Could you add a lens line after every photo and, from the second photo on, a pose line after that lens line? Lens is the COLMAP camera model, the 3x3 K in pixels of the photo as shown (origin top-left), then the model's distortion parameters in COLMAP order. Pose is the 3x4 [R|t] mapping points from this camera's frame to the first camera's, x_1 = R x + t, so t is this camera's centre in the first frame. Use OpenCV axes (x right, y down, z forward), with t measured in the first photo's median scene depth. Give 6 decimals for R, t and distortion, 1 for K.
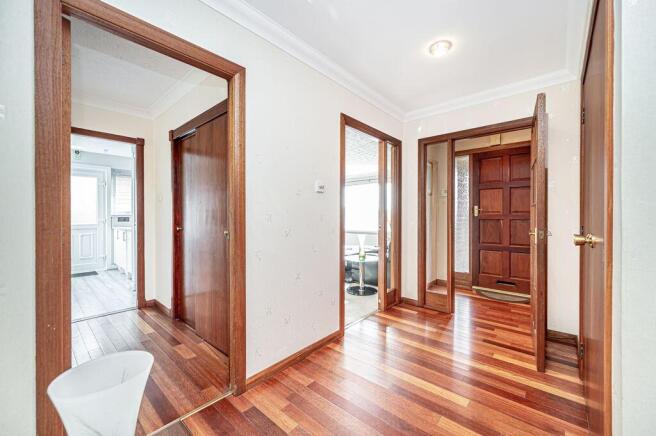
lens RADIAL K [[265.1, 0, 328.5], [0, 265.1, 215.5], [0, 0, 1]] dist [-0.001731, -0.000374]
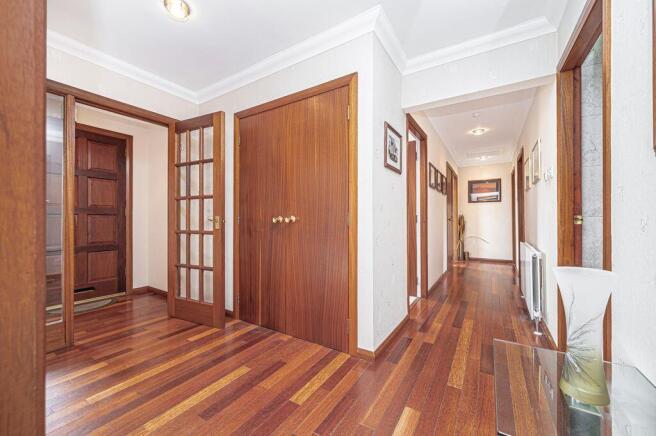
lens RADIAL K [[265.1, 0, 327.8], [0, 265.1, 218.2], [0, 0, 1]] dist [-0.001731, -0.000374]
pose [[-0.169530, 0.002561, 0.985522, -0.492408], [0.008969, 0.999959, -0.001056, 0.058096], [-0.985484, 0.008660, -0.169546, 0.643038]]
